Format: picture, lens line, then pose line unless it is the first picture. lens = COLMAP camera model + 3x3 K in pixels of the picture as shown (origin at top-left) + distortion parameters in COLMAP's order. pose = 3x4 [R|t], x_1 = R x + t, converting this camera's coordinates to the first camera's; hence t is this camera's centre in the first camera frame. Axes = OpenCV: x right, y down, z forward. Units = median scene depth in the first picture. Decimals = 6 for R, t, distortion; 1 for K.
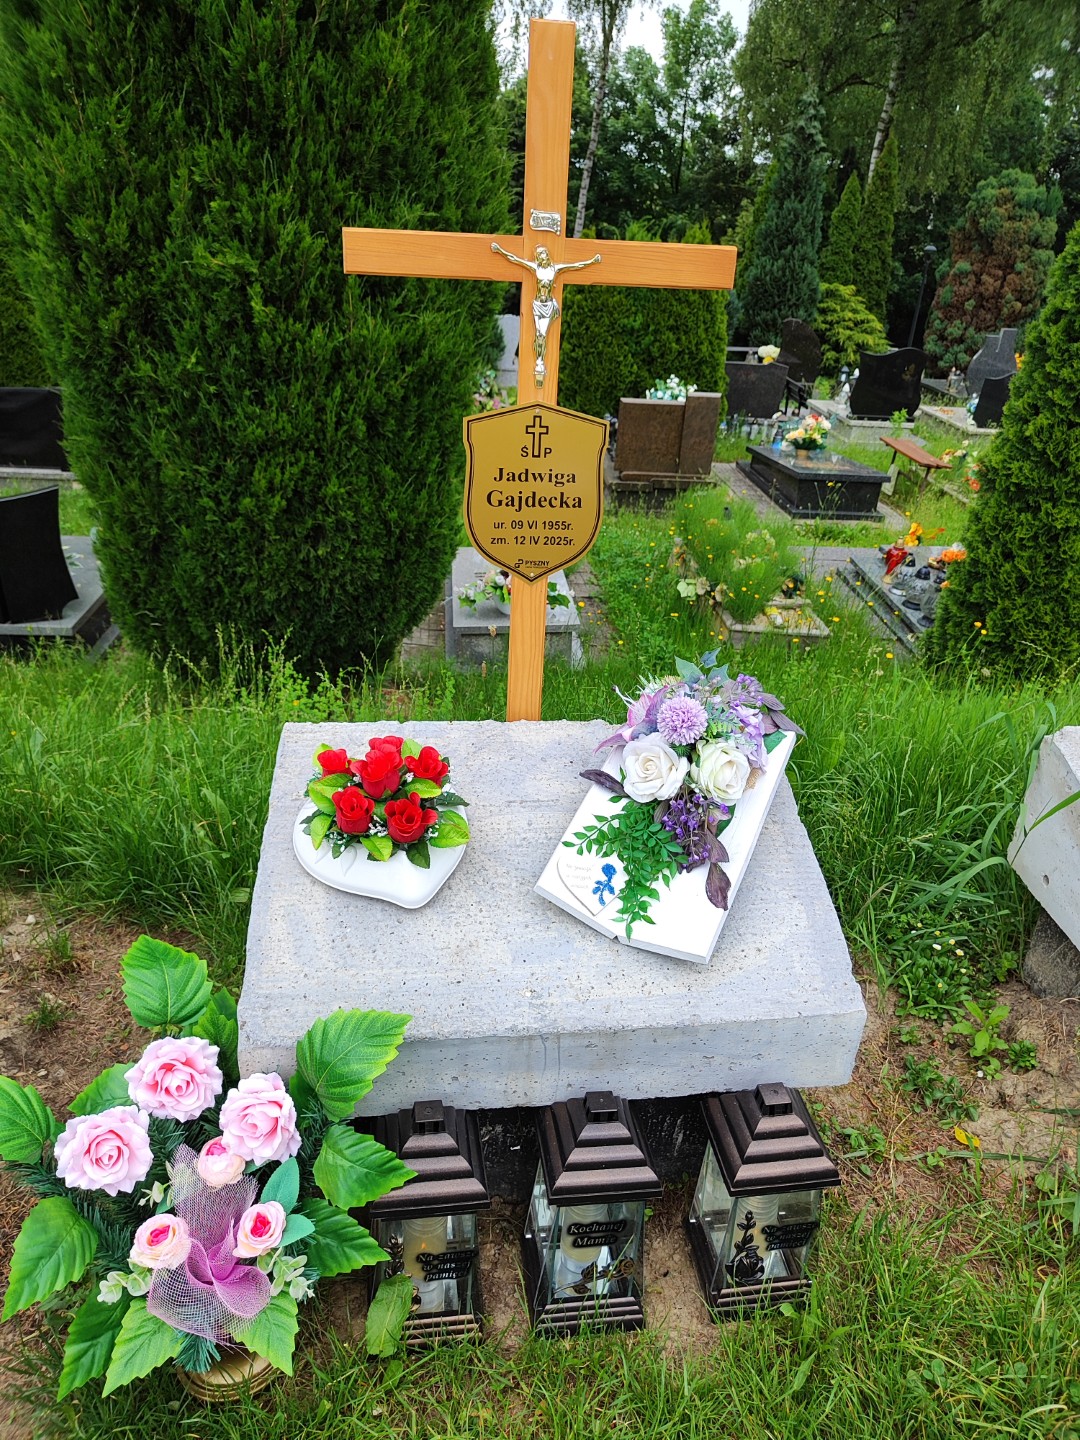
lens RADIAL K [[880.3, 0, 573.8], [0, 880.3, 635.7], [0, 0, 1]] dist [-0.001443, -0.000198]
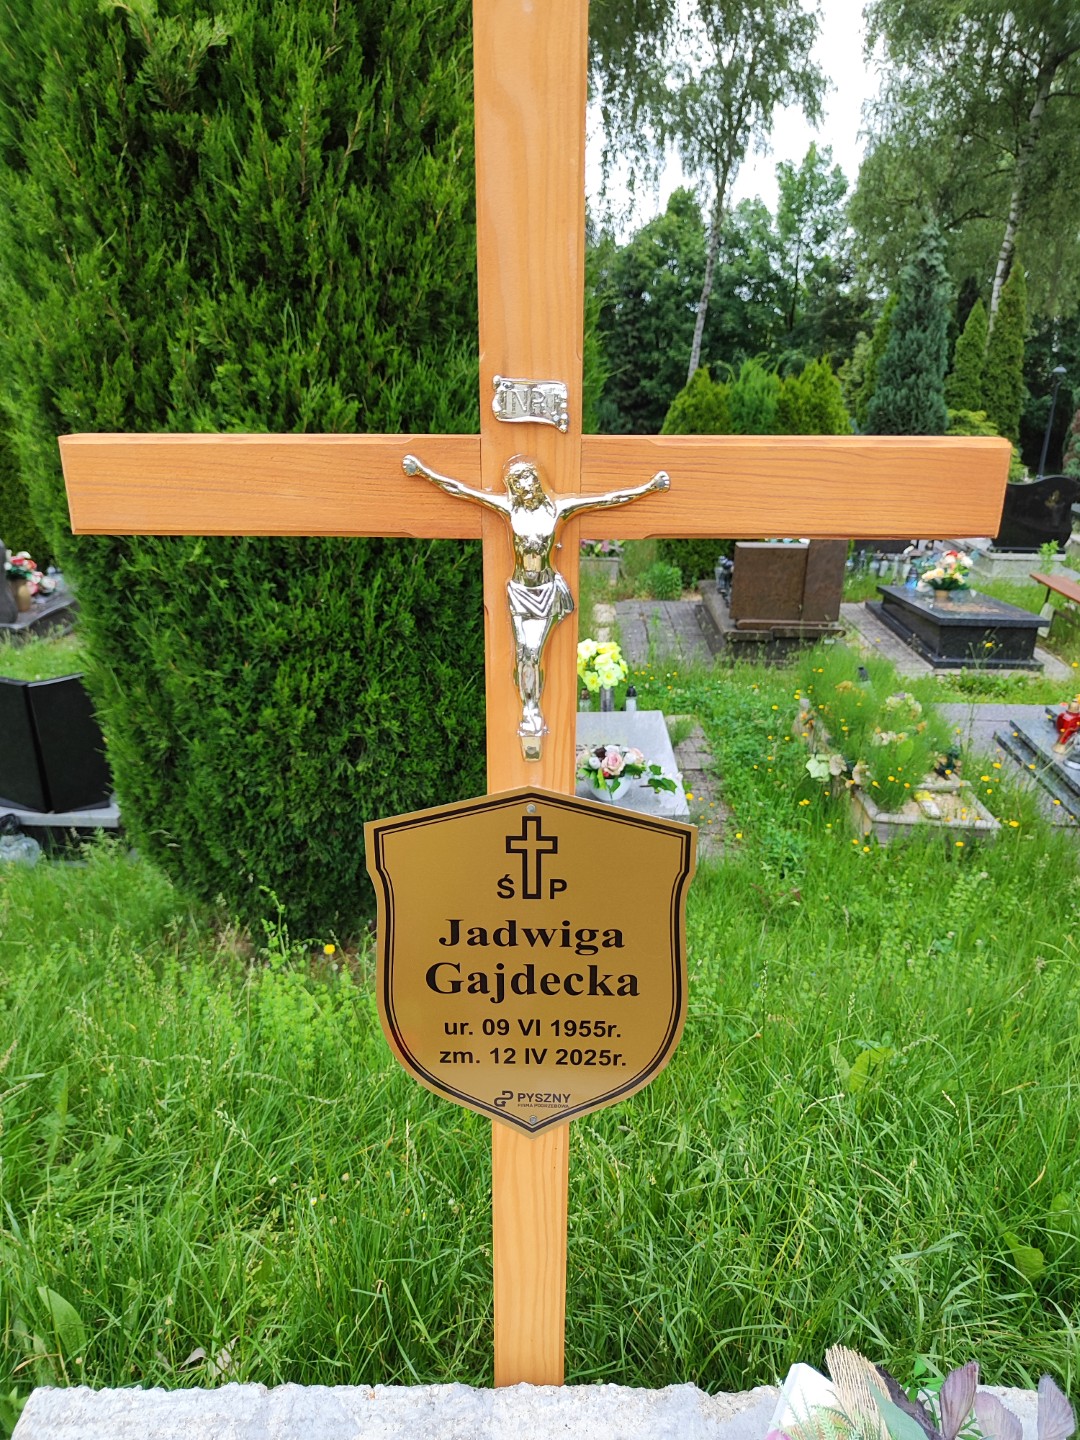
lens RADIAL K [[880.3, 0, 573.8], [0, 880.3, 635.7], [0, 0, 1]] dist [-0.001443, -0.000198]
pose [[0.991163, -0.003314, -0.132609, 0.010722], [-0.015121, 0.990349, -0.137772, -0.077864], [0.131786, 0.138560, 0.981547, 0.156064]]
